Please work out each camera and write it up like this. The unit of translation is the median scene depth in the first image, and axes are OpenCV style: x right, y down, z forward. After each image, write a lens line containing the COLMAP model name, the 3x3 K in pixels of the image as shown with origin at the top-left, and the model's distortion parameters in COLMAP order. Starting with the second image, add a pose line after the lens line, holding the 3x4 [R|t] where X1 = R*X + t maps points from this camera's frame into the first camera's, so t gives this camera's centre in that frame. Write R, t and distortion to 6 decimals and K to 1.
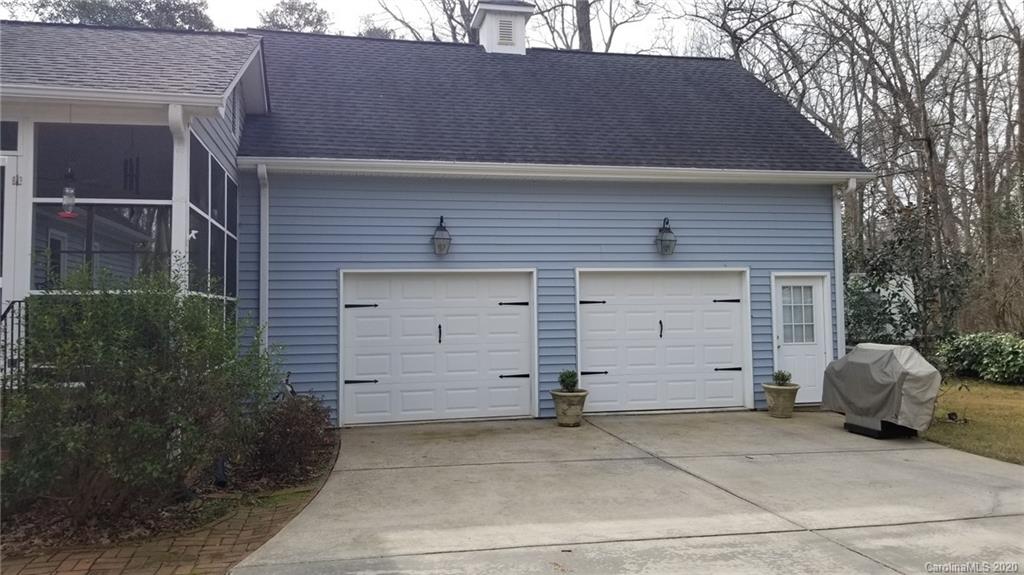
lens RADIAL K [[783.3, 0, 513.1], [0, 783.3, 276.3], [0, 0, 1]] dist [0.004479, -0.004229]
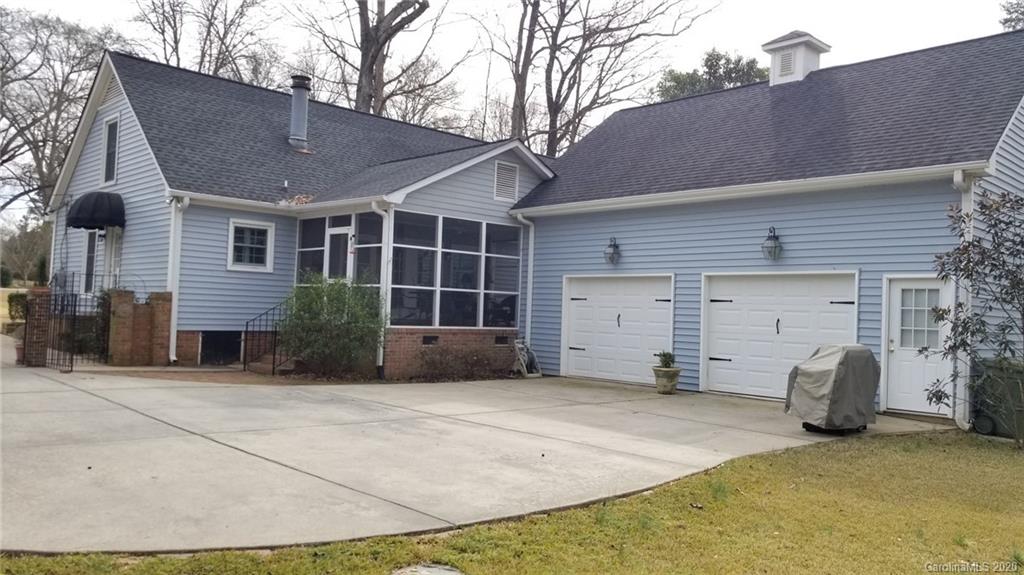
lens RADIAL K [[783.7, 0, 516.9], [0, 783.7, 287.4], [0, 0, 1]] dist [0.067420, 0.001164]
pose [[0.533788, 0.004136, -0.845608, 0.980555], [-0.005796, 0.999982, 0.001232, 0.013083], [0.845598, 0.004243, 0.533803, 0.086299]]
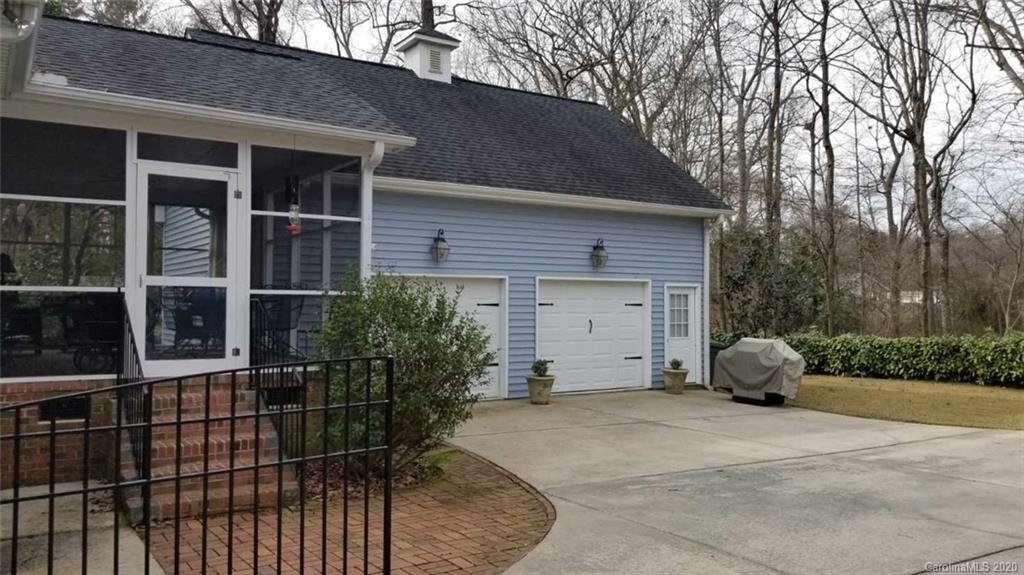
lens RADIAL K [[783.7, 0, 516.9], [0, 783.7, 287.4], [0, 0, 1]] dist [0.067420, 0.001164]
pose [[0.932777, 0.024327, 0.359632, -0.389763], [-0.031537, 0.999402, 0.014194, -0.009601], [-0.359072, -0.024582, 0.932986, -0.134512]]
